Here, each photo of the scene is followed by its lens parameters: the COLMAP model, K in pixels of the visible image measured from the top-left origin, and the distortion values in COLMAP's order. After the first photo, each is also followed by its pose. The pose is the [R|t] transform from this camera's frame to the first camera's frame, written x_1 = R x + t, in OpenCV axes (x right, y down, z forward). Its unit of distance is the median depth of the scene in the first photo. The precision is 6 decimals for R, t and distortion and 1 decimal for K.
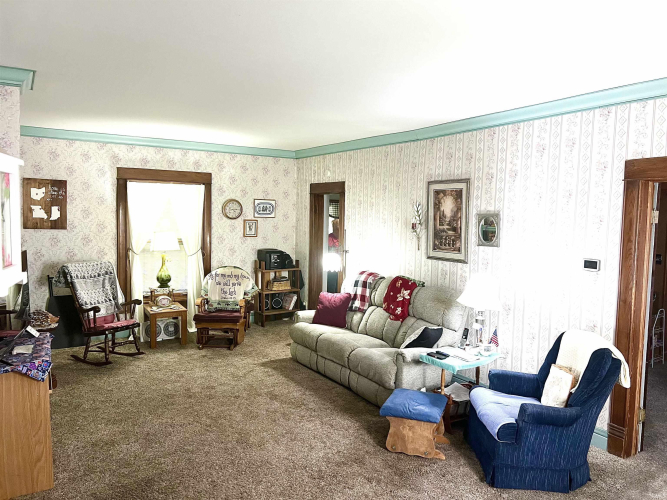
lens RADIAL K [[493.6, 0, 333.1], [0, 493.6, 252.2], [0, 0, 1]] dist [0.039246, -0.053353]
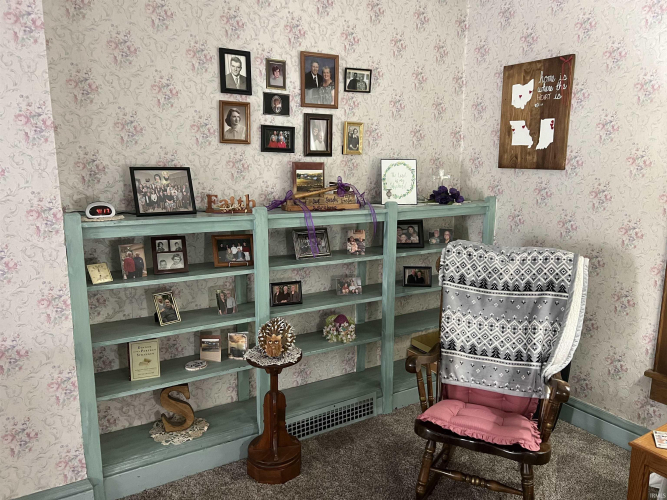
lens RADIAL K [[493.6, 0, 319.3], [0, 493.6, 247.7], [0, 0, 1]] dist [0.039246, -0.053353]
pose [[-0.025109, 0.153176, -0.987880, -0.100295], [-0.074165, 0.985183, 0.154642, -0.036118], [0.996930, 0.077149, -0.013377, 0.950036]]
